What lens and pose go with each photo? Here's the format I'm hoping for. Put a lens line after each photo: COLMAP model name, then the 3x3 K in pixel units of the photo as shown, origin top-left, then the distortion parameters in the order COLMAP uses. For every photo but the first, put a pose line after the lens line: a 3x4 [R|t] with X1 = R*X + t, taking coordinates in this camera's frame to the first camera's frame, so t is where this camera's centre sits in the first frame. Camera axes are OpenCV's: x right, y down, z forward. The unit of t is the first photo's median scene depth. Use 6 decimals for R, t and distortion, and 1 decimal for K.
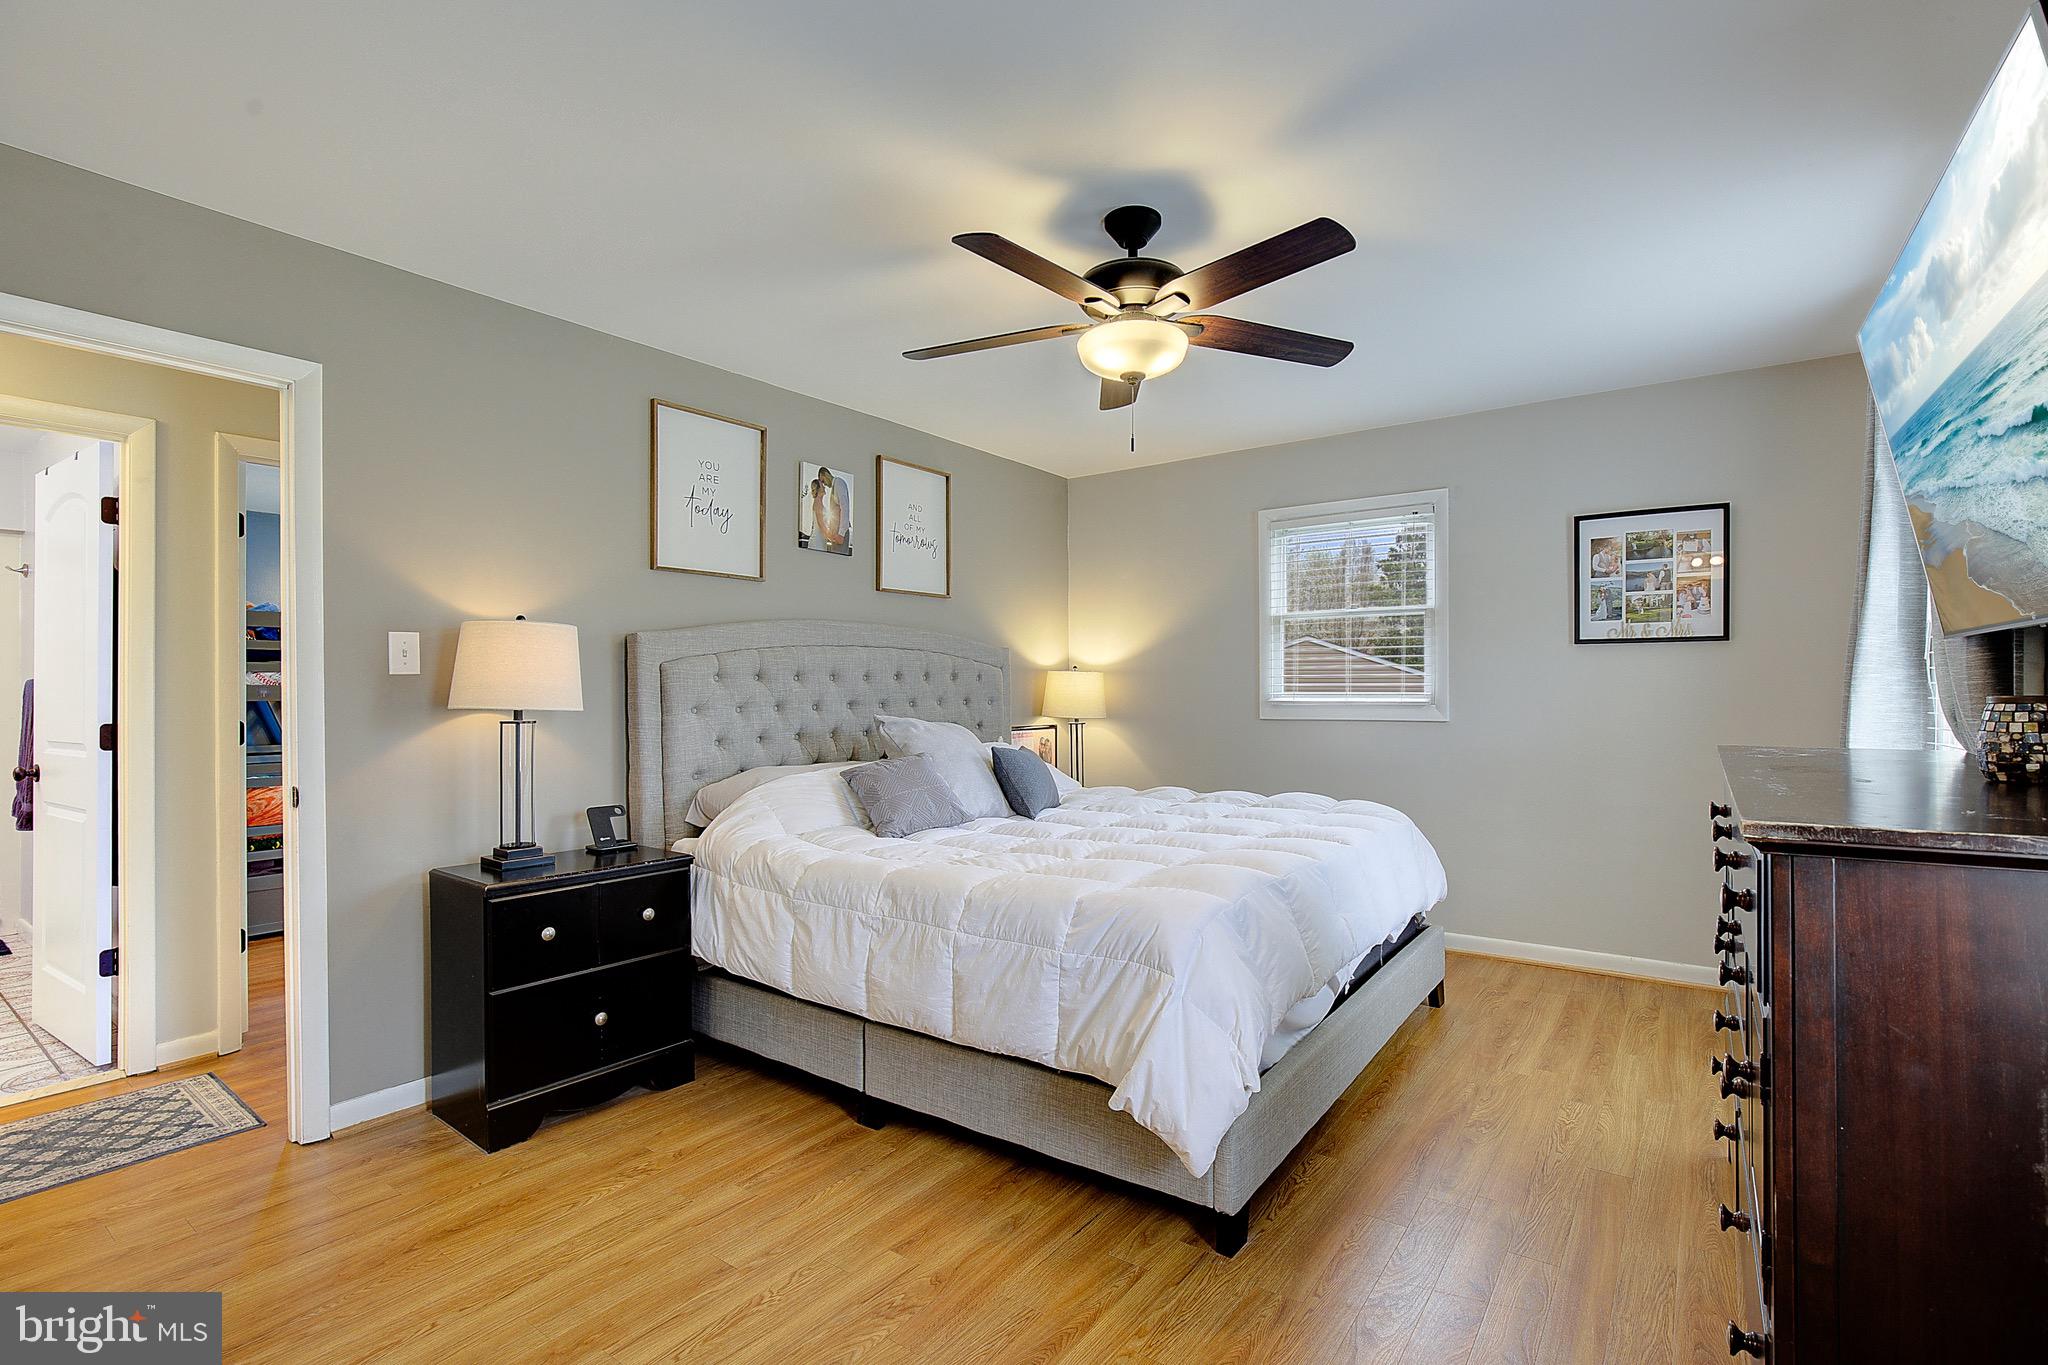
lens RADIAL K [[951.2, 0, 1024.0], [0, 951.2, 682.5], [0, 0, 1]] dist [-0.000501, -0.000050]
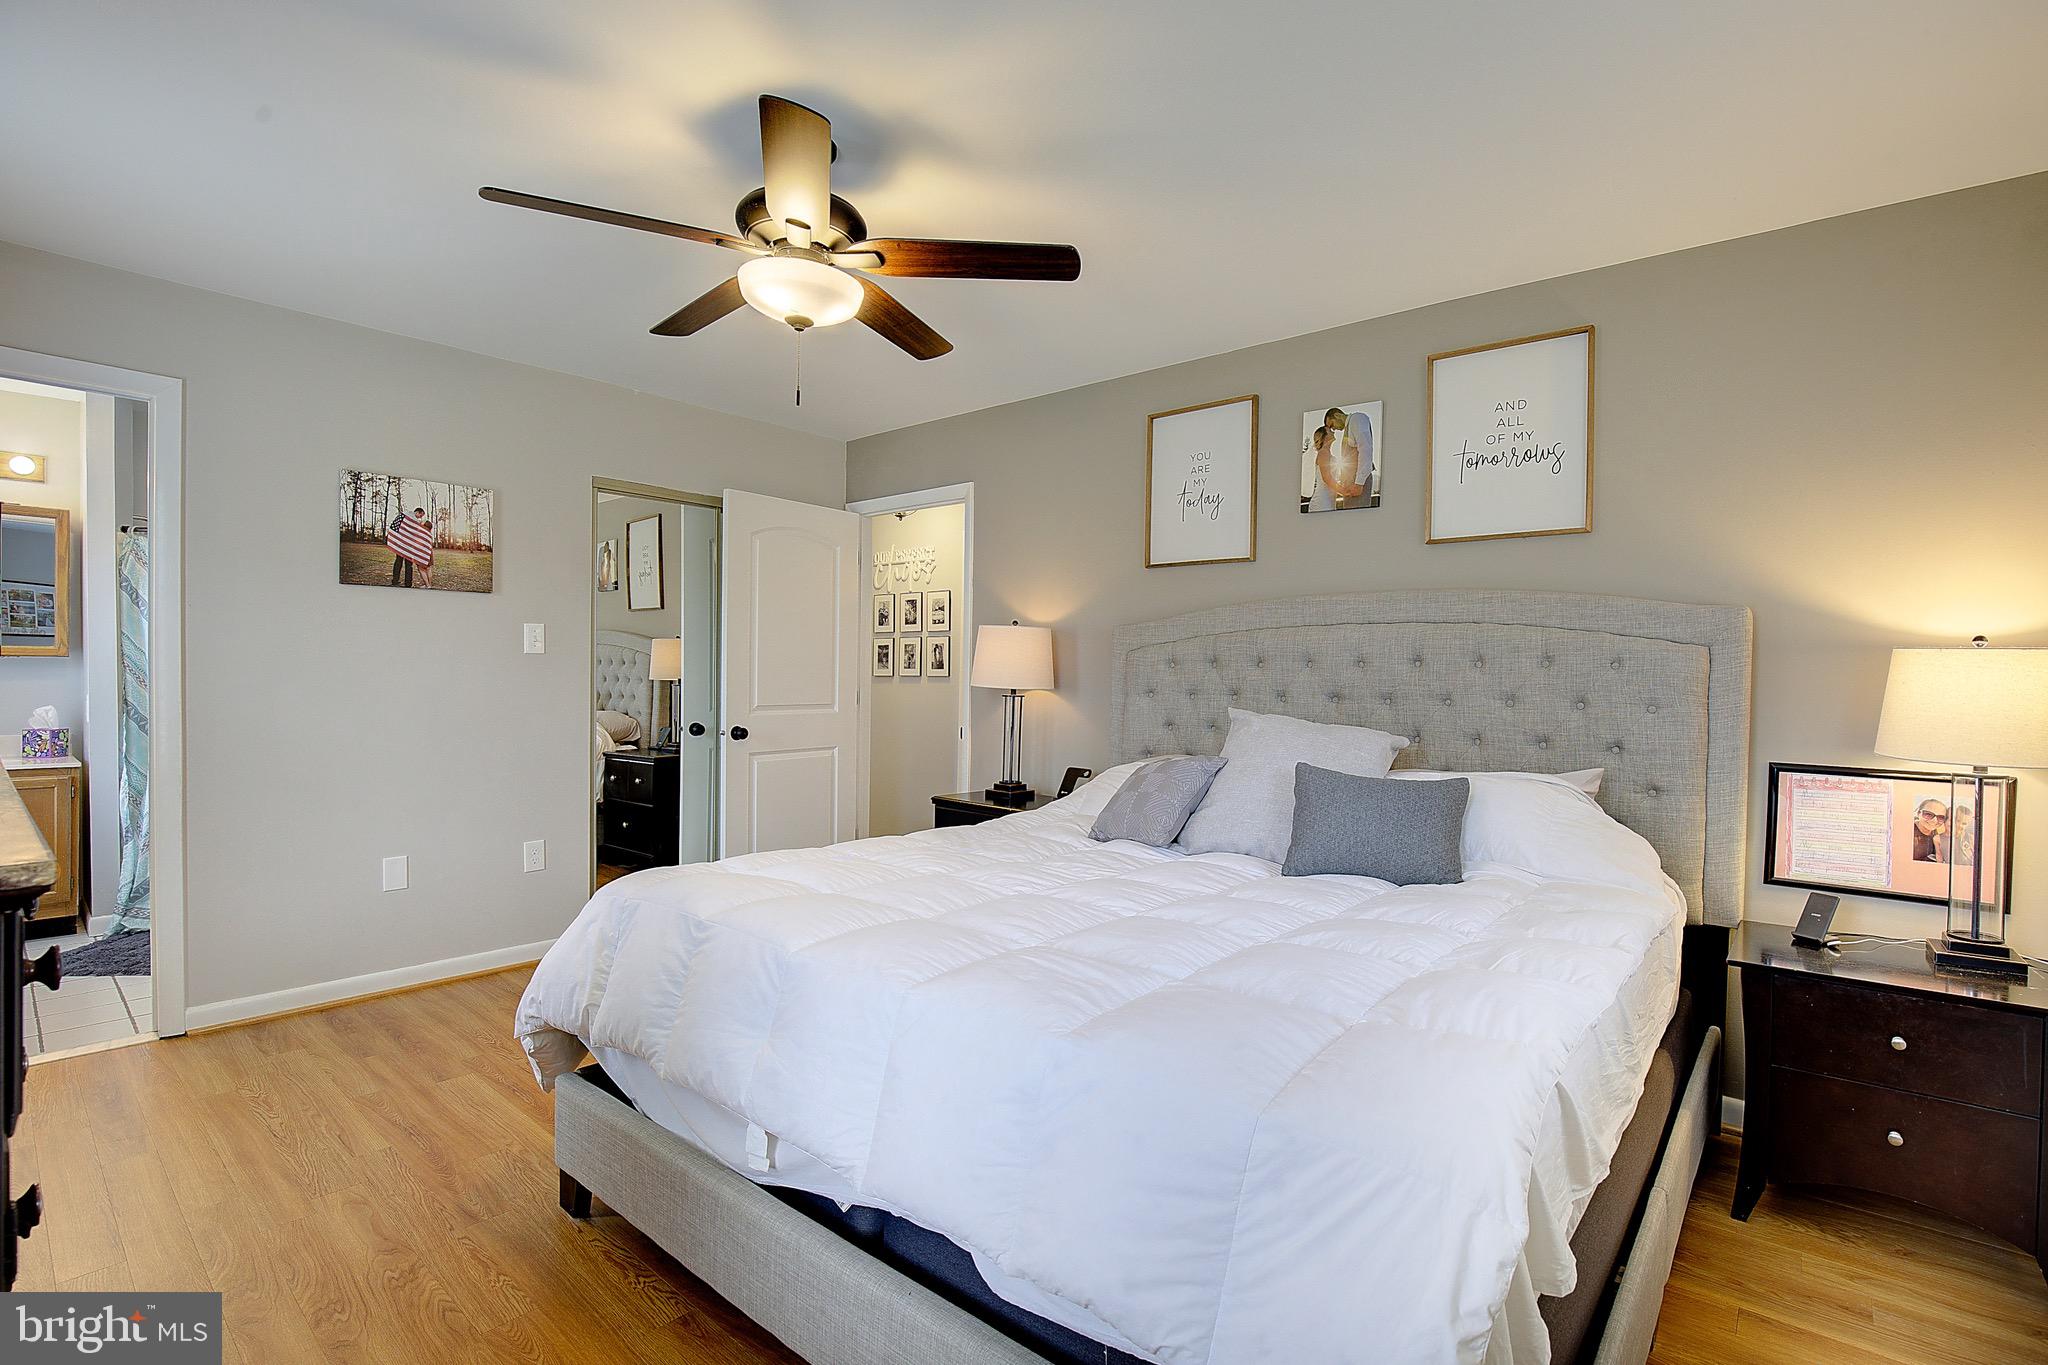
lens RADIAL K [[951.2, 0, 1024.0], [0, 951.2, 682.5], [0, 0, 1]] dist [-0.000501, -0.000050]
pose [[-0.058881, 0.016522, -0.998128, 0.640757], [-0.002301, 0.999858, 0.016687, -0.002259], [0.998262, 0.003279, -0.058834, 0.795482]]
